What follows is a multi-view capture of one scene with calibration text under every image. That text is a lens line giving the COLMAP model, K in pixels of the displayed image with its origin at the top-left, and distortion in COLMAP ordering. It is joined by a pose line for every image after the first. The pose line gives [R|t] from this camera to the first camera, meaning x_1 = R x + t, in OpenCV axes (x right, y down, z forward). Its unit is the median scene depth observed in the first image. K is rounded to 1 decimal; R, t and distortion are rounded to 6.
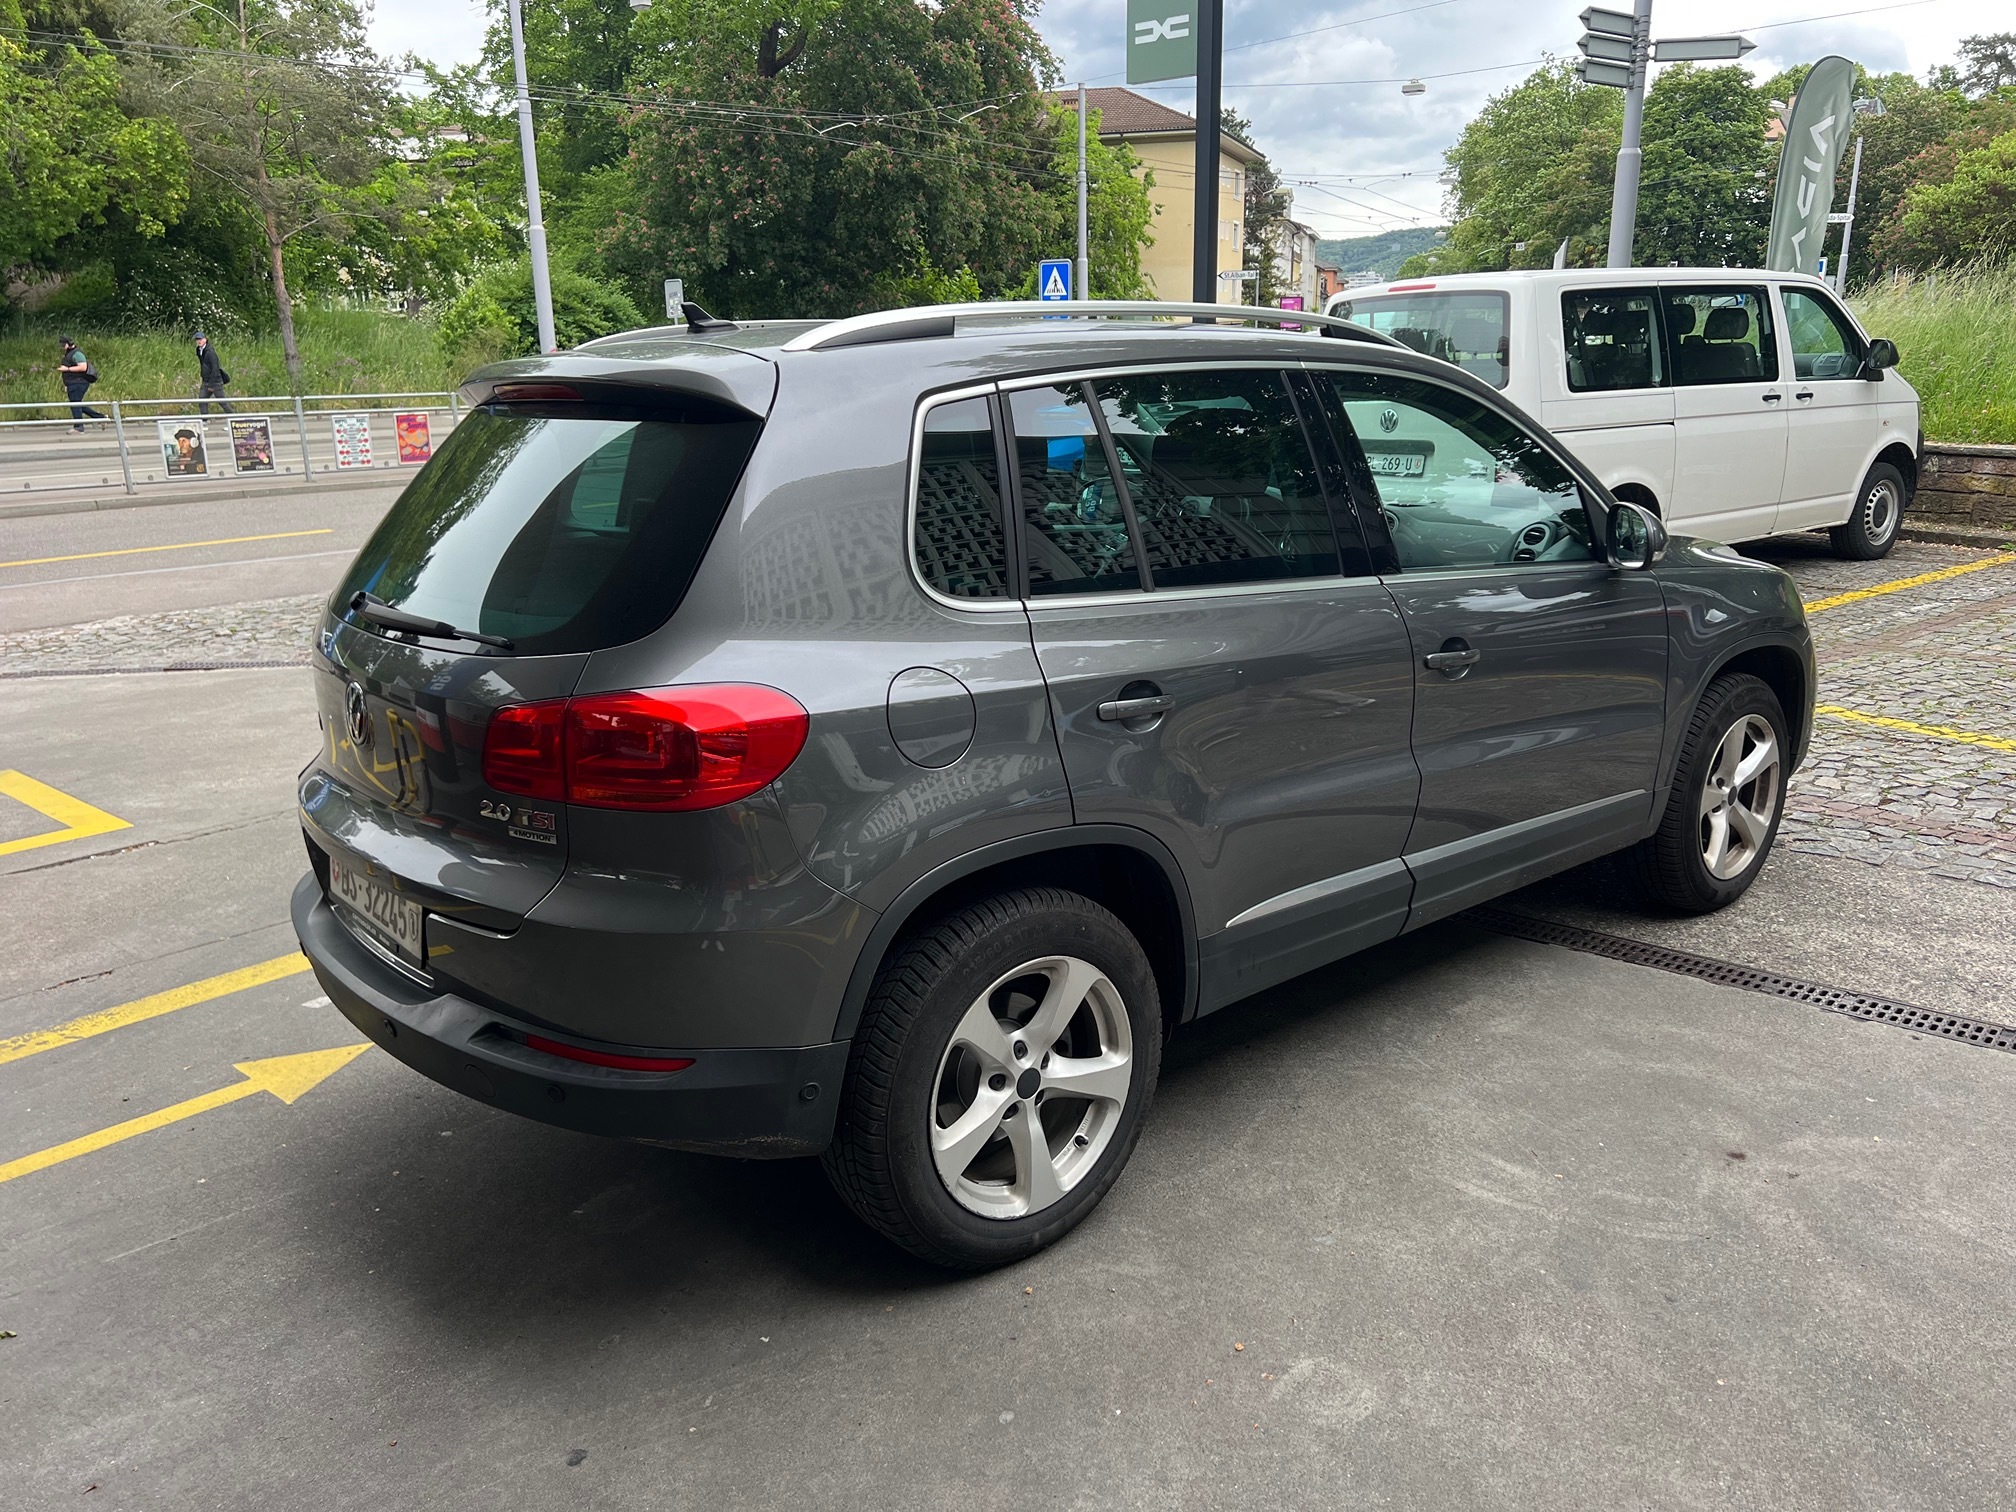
lens RADIAL K [[1522.3, 0, 1008.0], [0, 1522.3, 756.0], [0, 0, 1]] dist [0.110118, -0.103404]
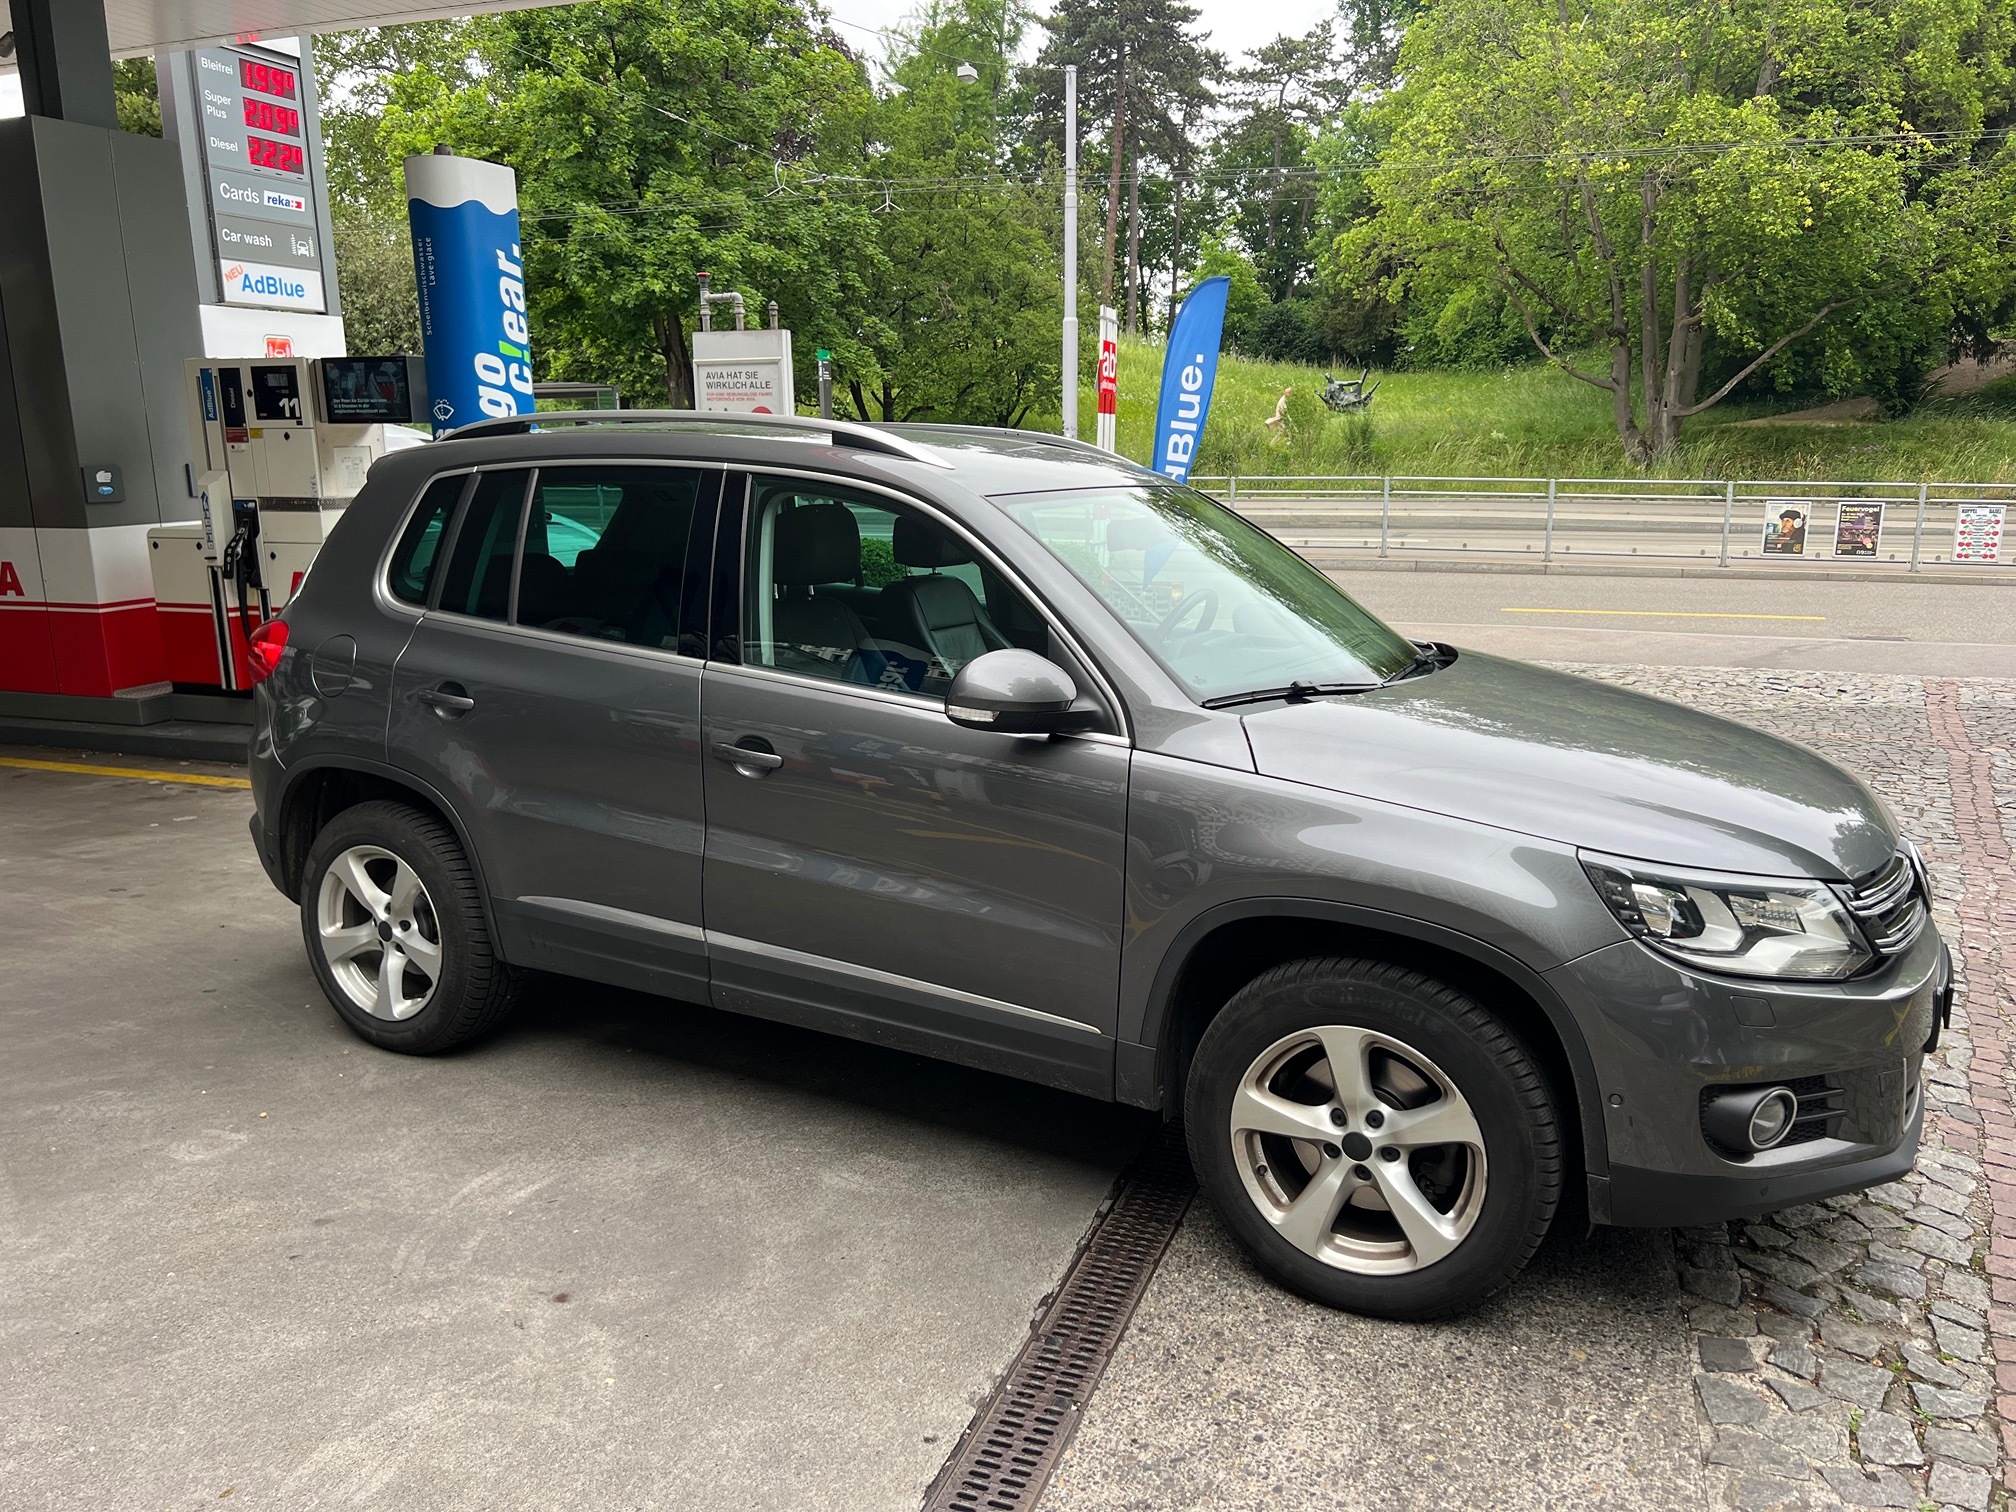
lens RADIAL K [[1534.0, 0, 1008.0], [0, 1534.0, 756.0], [0, 0, 1]] dist [0.121183, -0.197128]
pose [[0.357651, 0.202719, -0.911587, 0.262041], [-0.246906, 0.961944, 0.117047, -0.046022], [0.900624, 0.183215, 0.394093, 0.155450]]
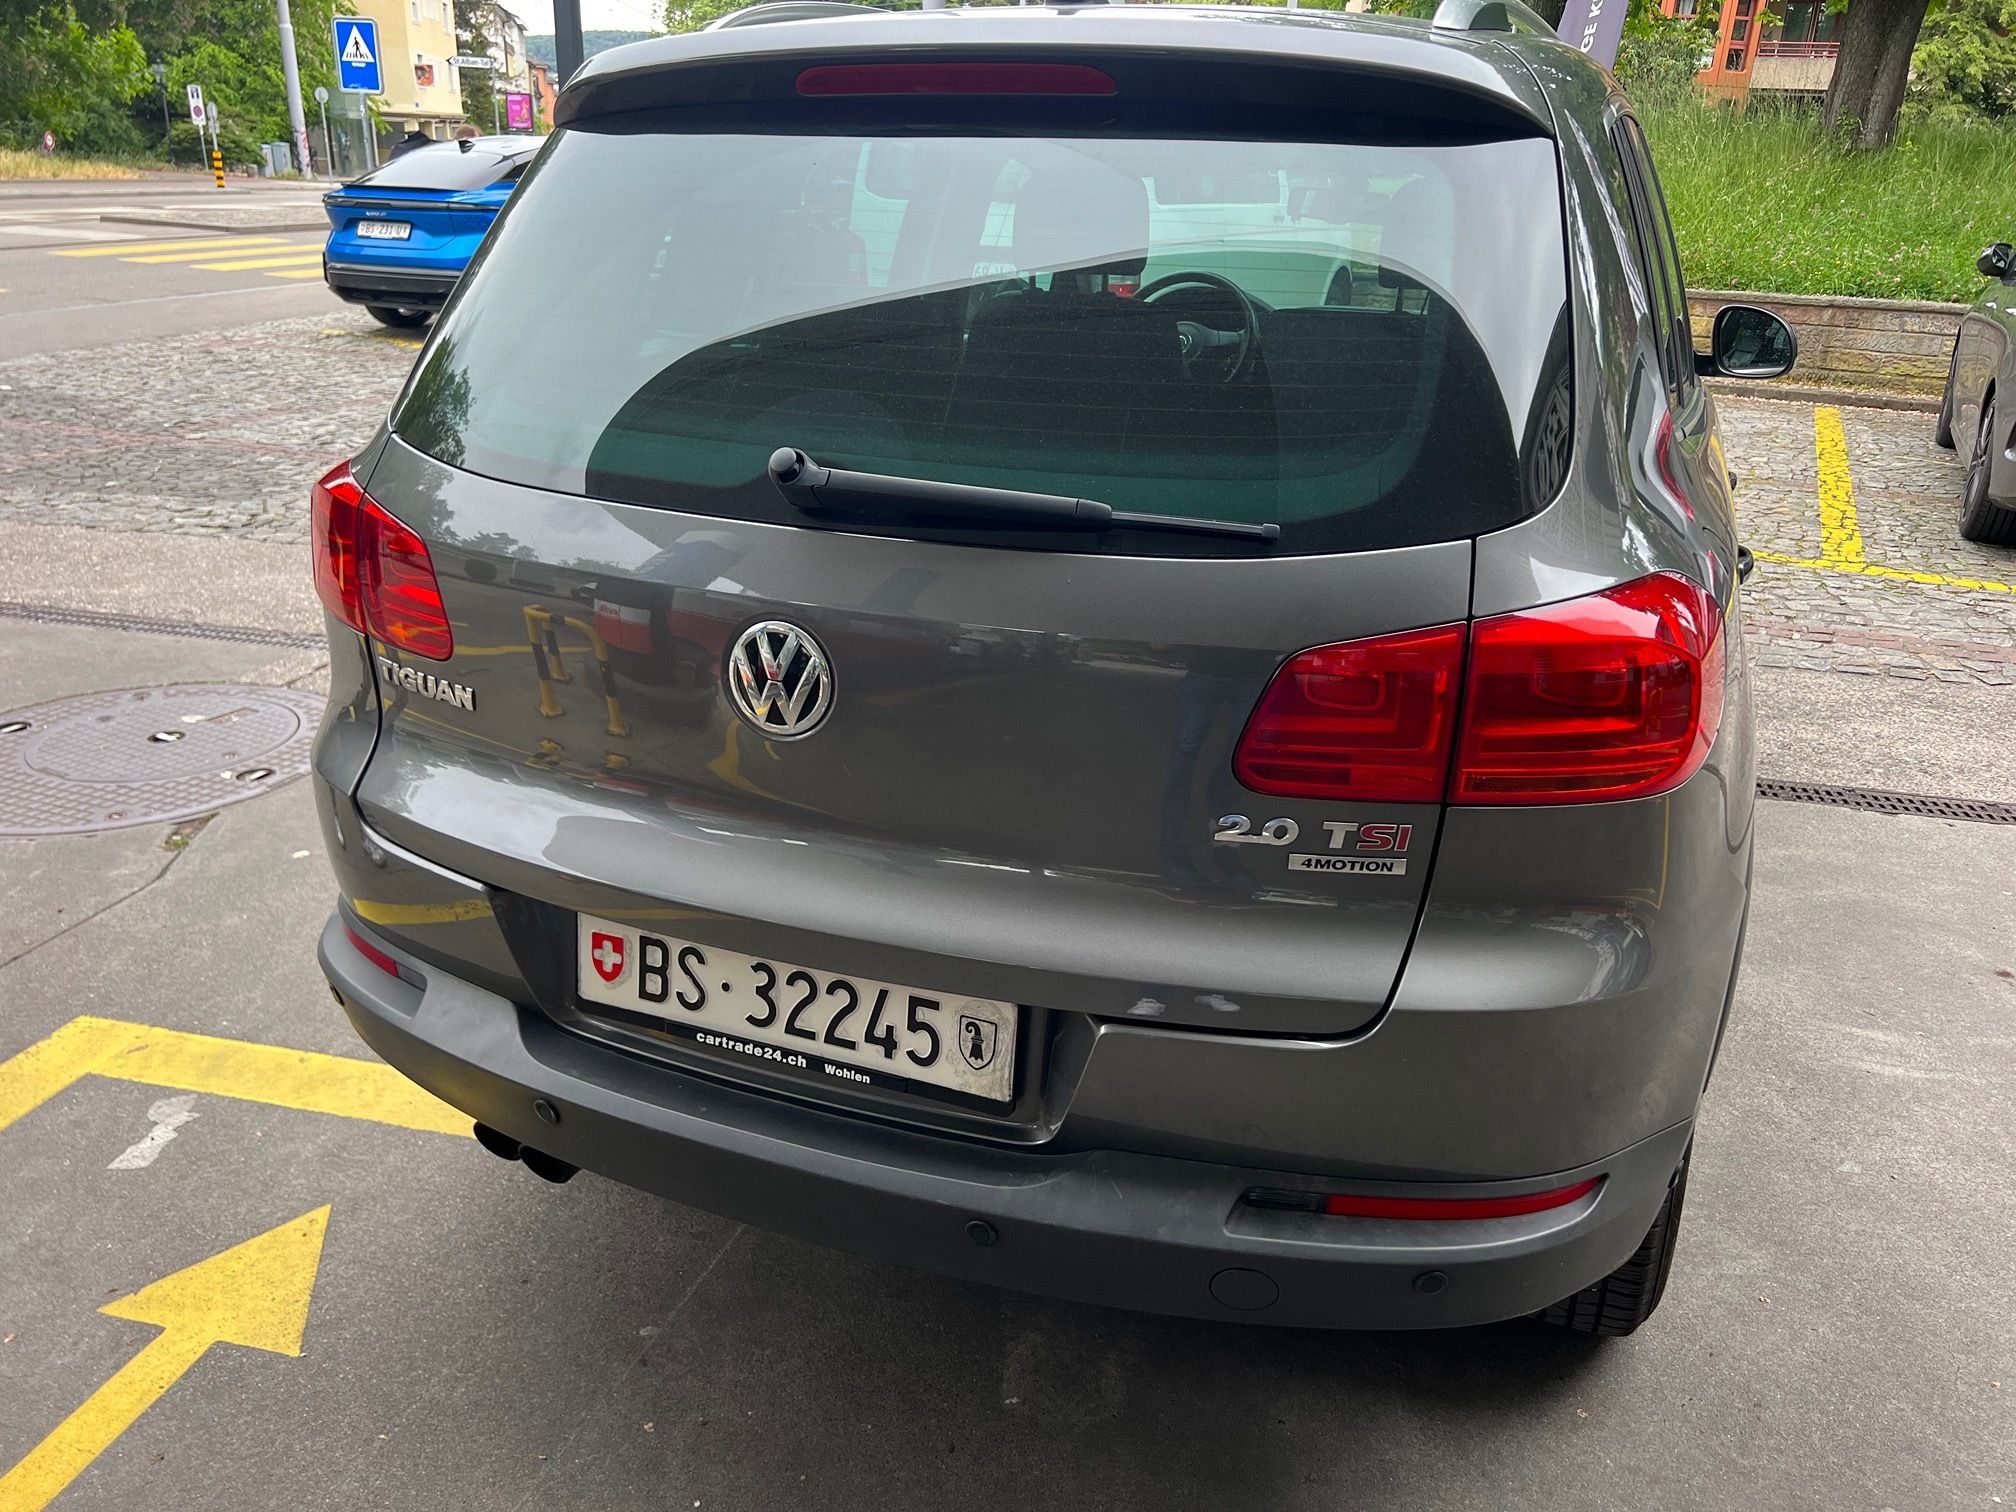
lens RADIAL K [[1502.5, 0, 1008.0], [0, 1502.5, 756.0], [0, 0, 1]] dist [0.164275, -0.261052]
pose [[0.872816, -0.127244, 0.471170, -0.104003], [0.075411, 0.988982, 0.127390, -0.010650], [-0.482188, -0.075656, 0.872795, 0.087065]]
